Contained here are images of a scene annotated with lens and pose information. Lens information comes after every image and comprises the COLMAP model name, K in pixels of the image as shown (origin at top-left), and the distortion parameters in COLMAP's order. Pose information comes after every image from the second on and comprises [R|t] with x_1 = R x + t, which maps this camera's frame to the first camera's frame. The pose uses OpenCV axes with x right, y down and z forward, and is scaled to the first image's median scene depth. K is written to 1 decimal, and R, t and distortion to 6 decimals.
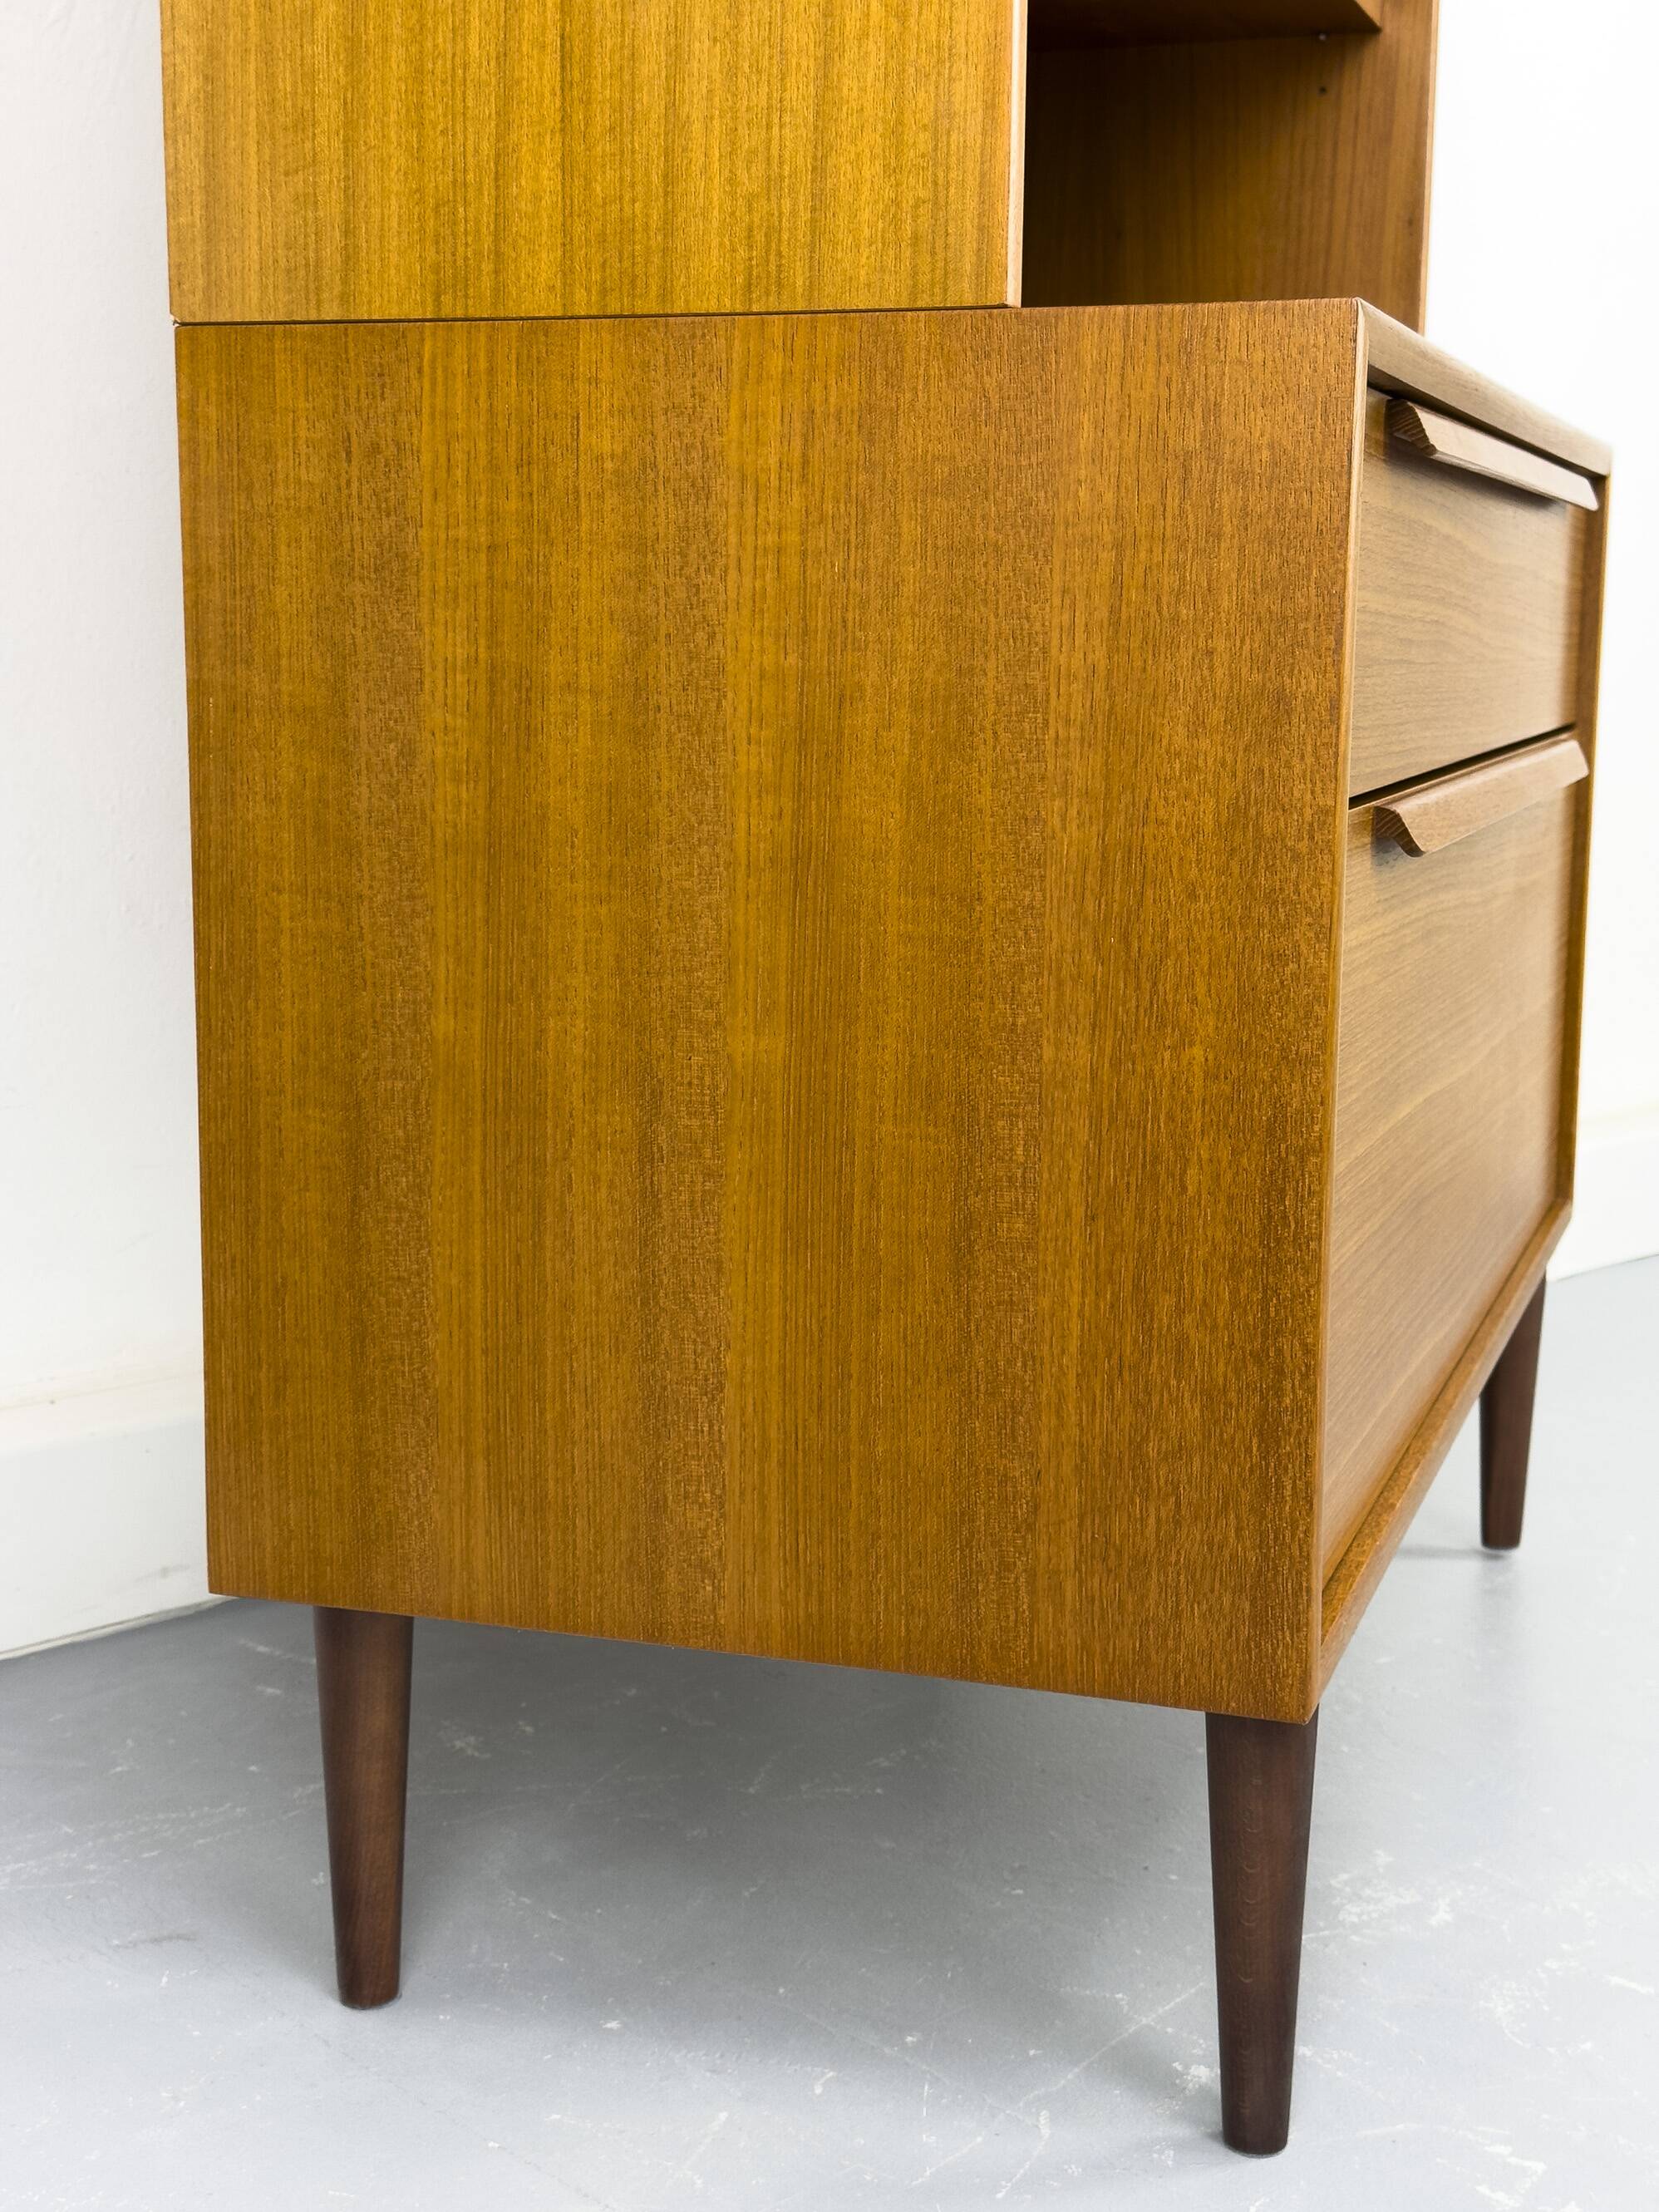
lens RADIAL K [[3073.9, 0, 817.1], [0, 3073.9, 1109.4], [0, 0, 1]] dist [0.171386, -0.299621]
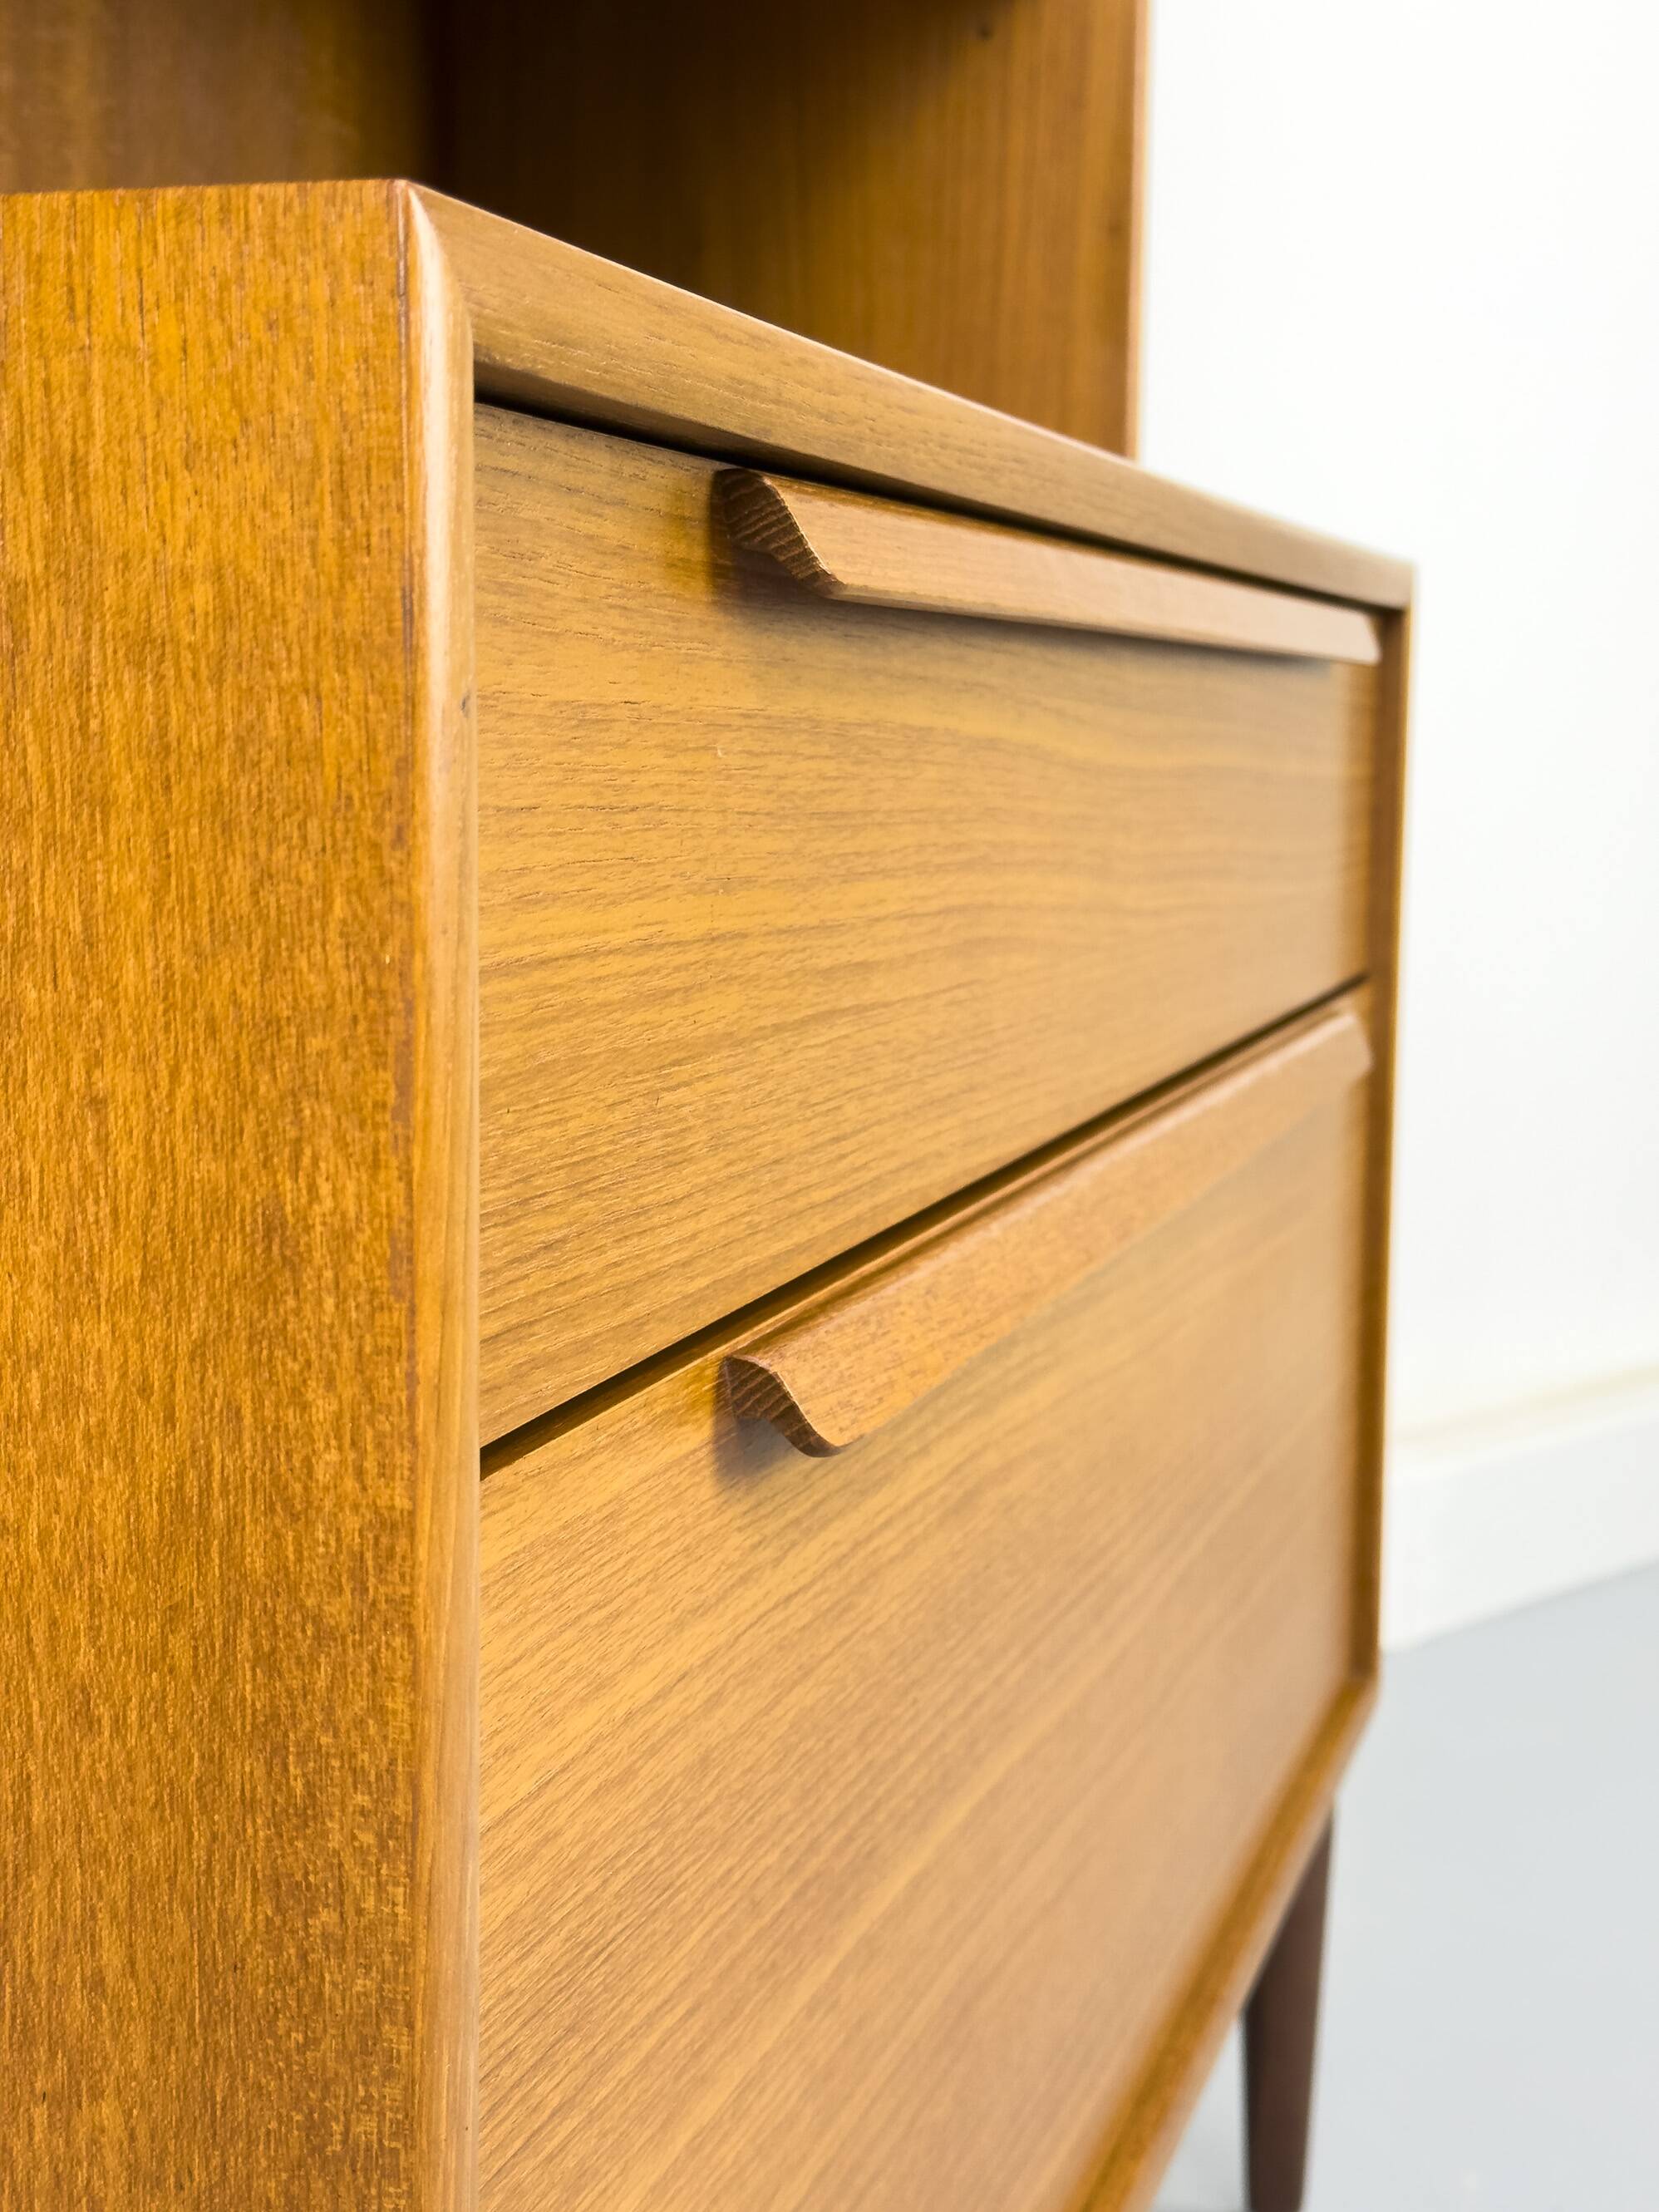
lens RADIAL K [[3073.9, 0, 817.1], [0, 3073.9, 1109.4], [0, 0, 1]] dist [0.171386, -0.299621]
pose [[0.999886, 0.000601, 0.015095, 0.209695], [-0.000126, 0.999504, -0.031505, -0.134470], [-0.015107, 0.031499, 0.999390, 0.614336]]
